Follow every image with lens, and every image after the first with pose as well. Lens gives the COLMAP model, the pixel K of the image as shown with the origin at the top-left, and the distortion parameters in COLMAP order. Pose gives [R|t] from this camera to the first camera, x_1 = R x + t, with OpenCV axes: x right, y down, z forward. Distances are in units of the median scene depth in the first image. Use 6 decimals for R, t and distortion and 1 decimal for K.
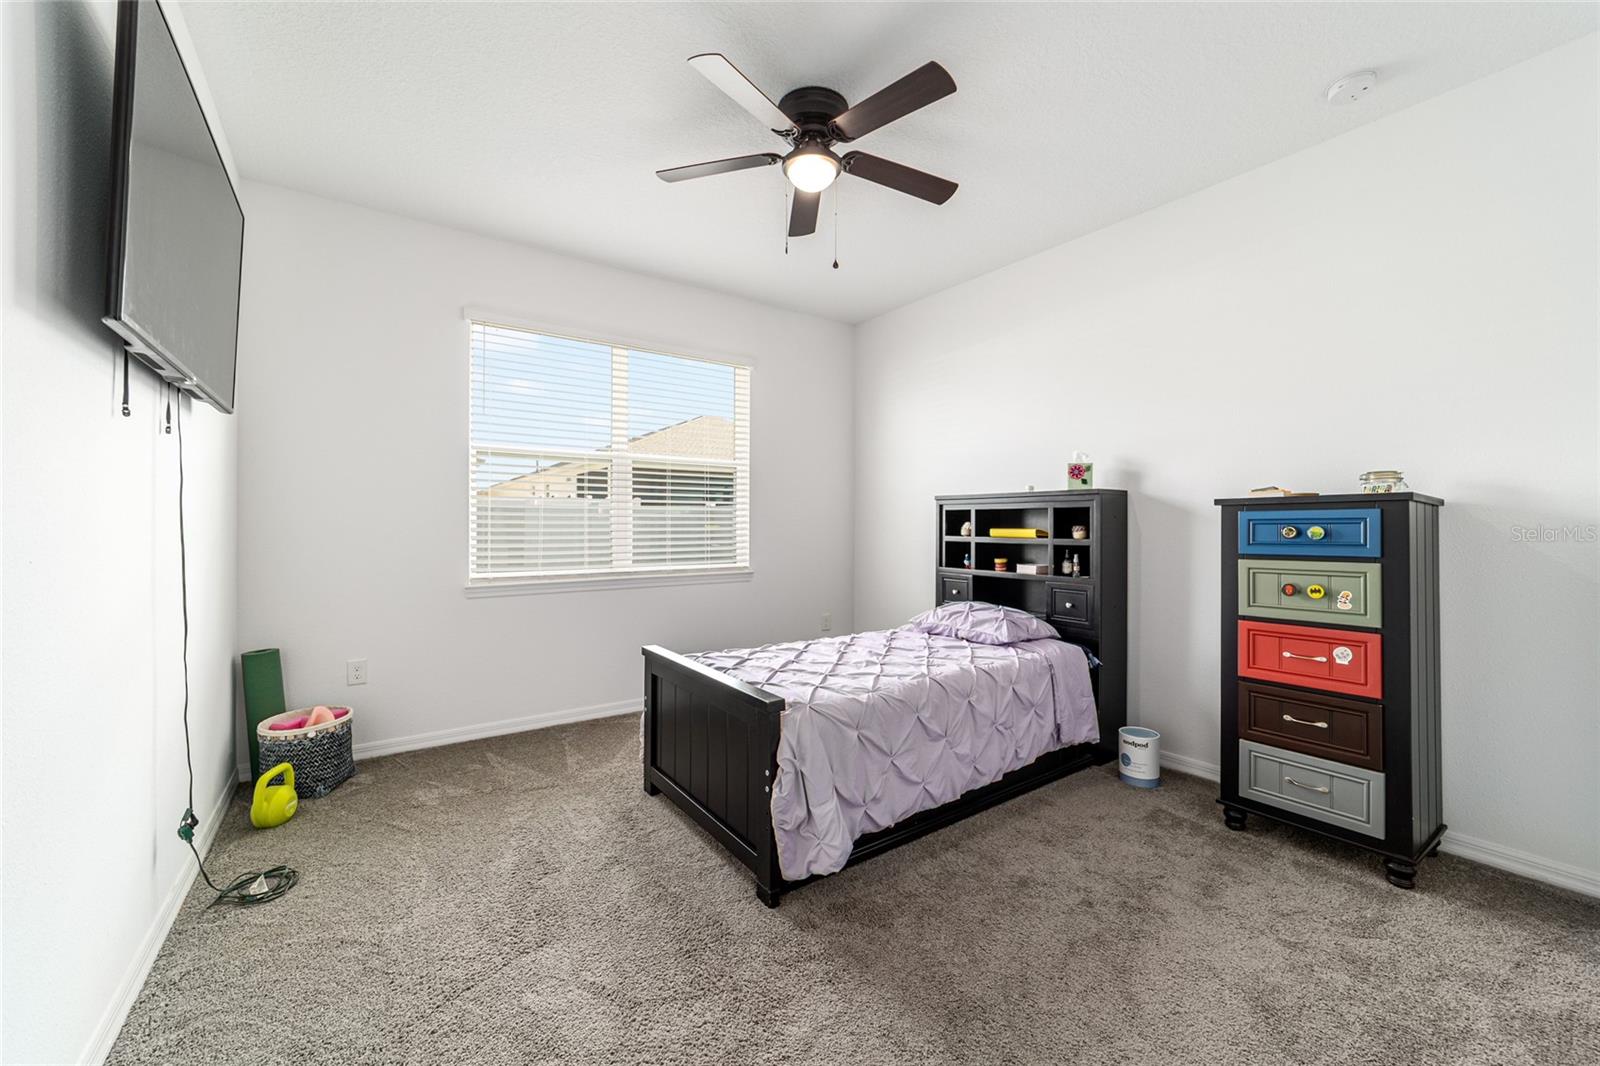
lens RADIAL K [[613.5, 0, 798.3], [0, 613.5, 531.3], [0, 0, 1]] dist [-0.020980, 0.009160]
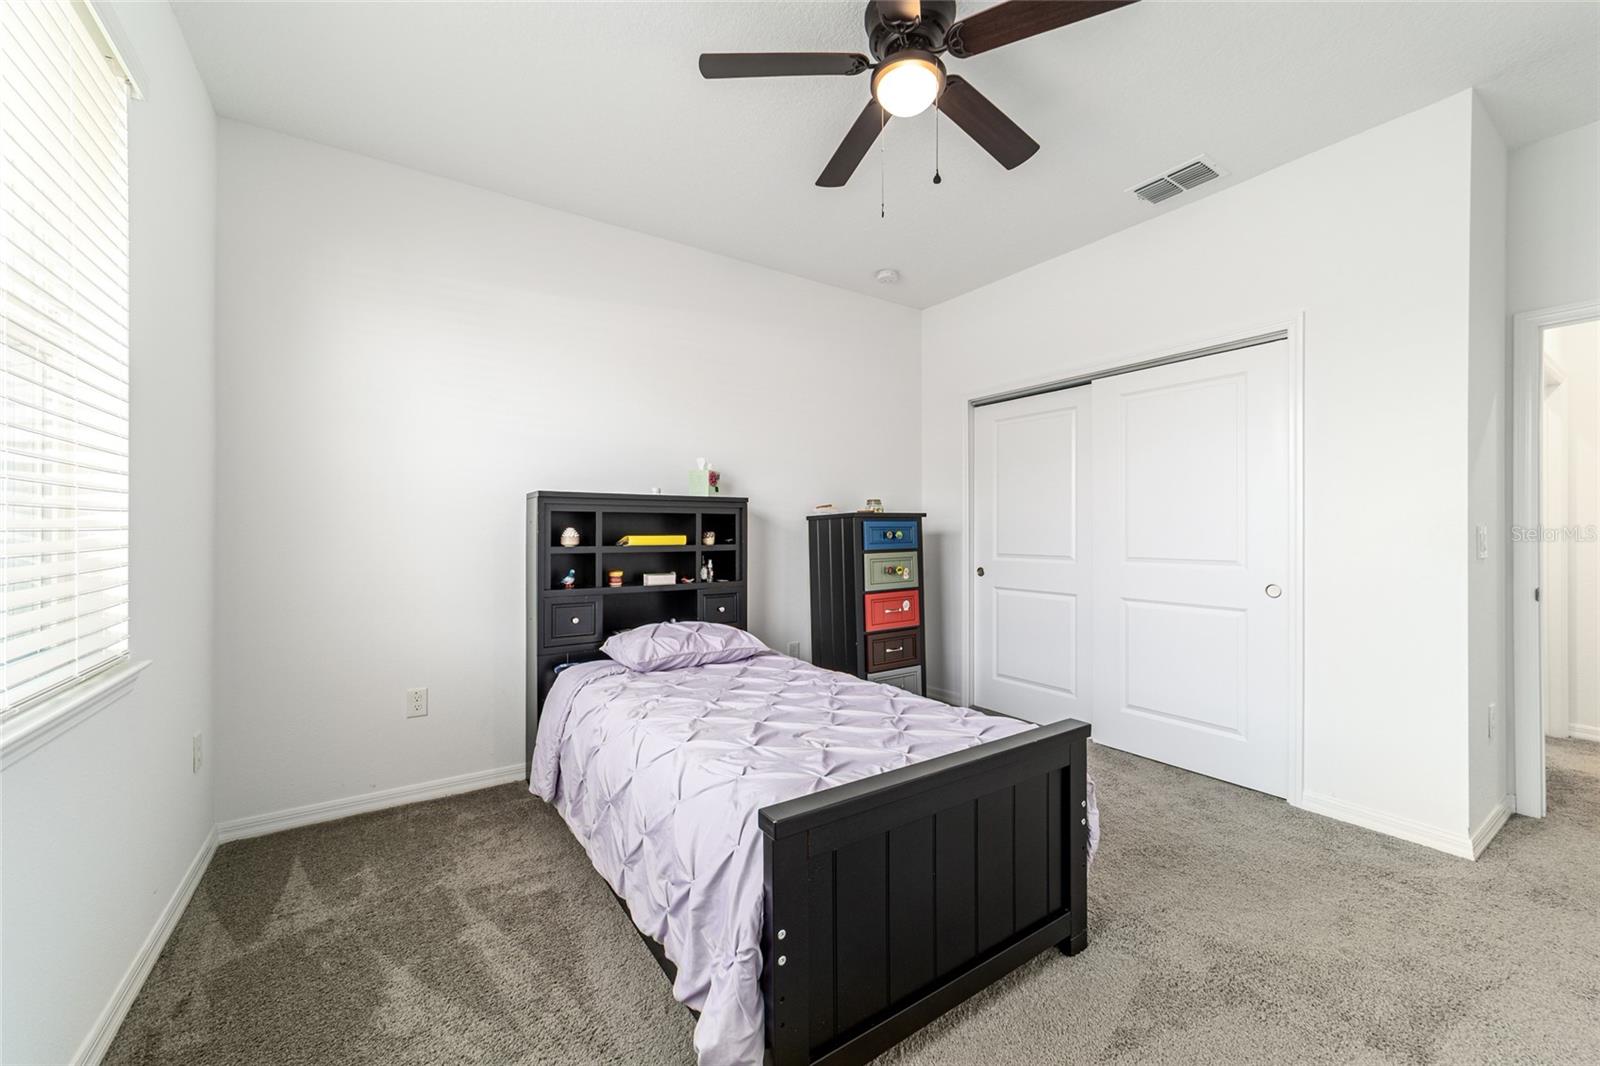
lens RADIAL K [[613.5, 0, 798.3], [0, 613.5, 531.3], [0, 0, 1]] dist [-0.020980, 0.009160]
pose [[0.031125, -0.000058, 0.999516, -0.866337], [0.014009, 0.999902, -0.000378, -0.011577], [-0.999417, 0.014014, 0.031122, 1.248109]]
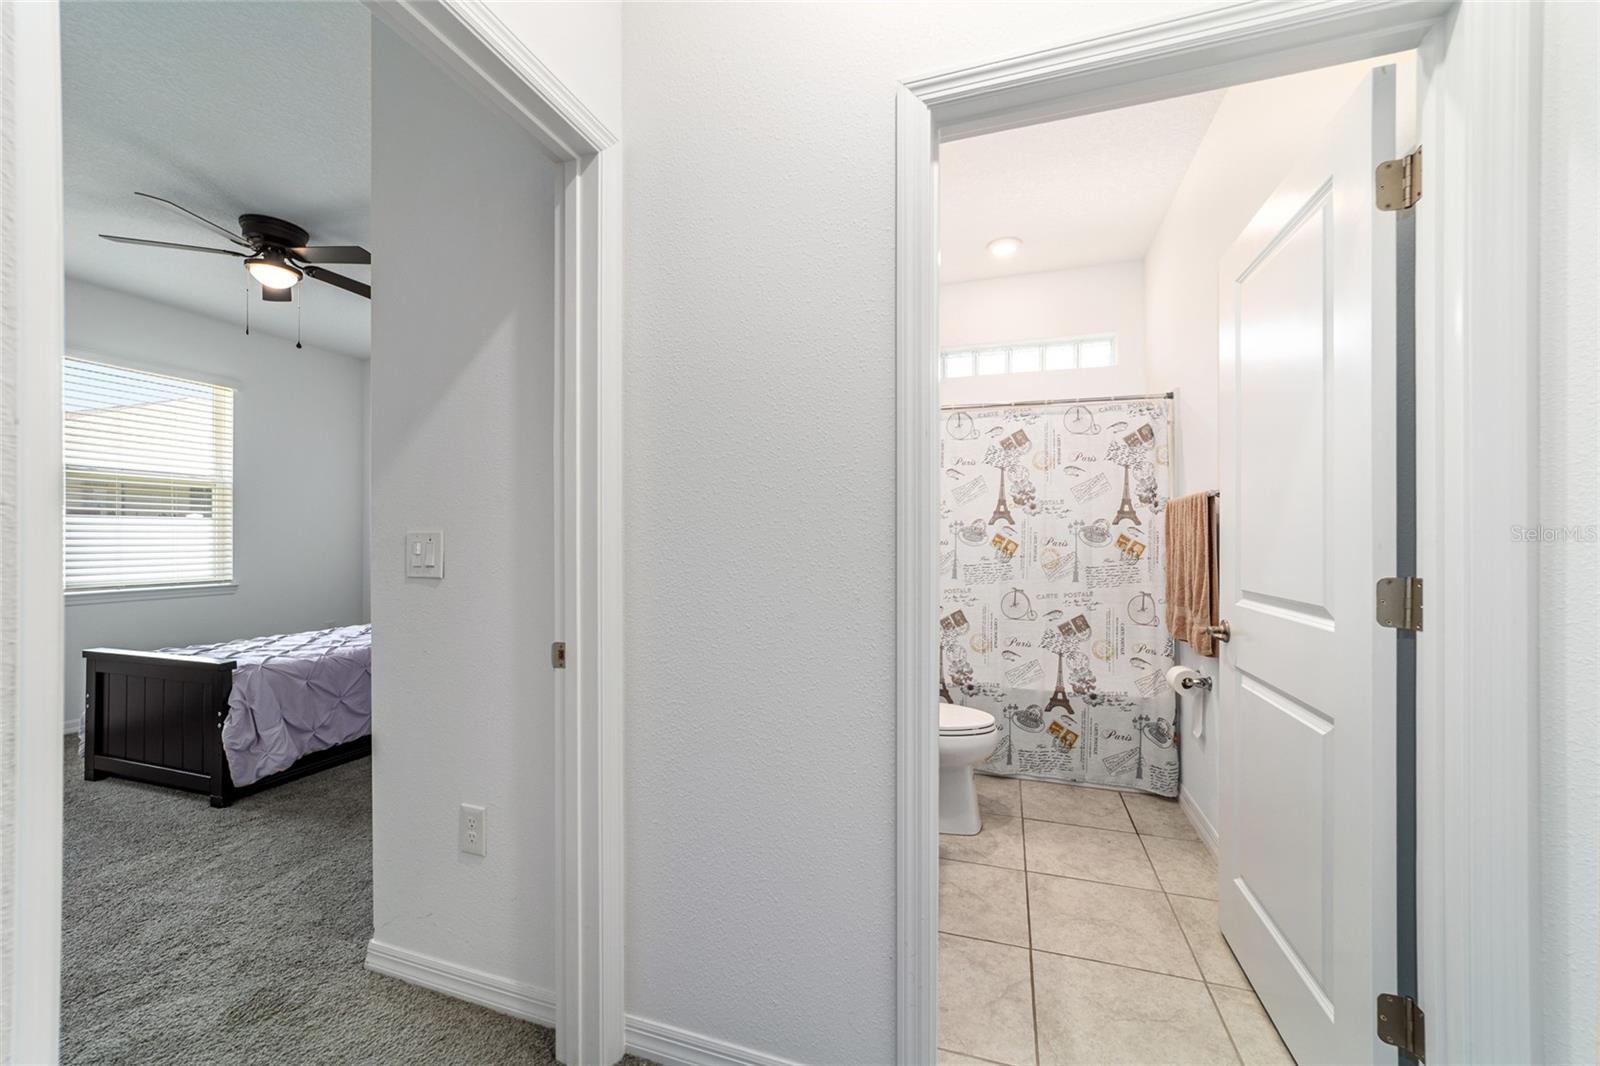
lens RADIAL K [[613.5, 0, 798.3], [0, 613.5, 531.3], [0, 0, 1]] dist [-0.020980, 0.009160]
pose [[0.806273, -0.004007, 0.591530, 0.183044], [0.014890, 0.999798, -0.013524, 0.006686], [-0.591356, 0.019712, 0.806170, -0.854410]]
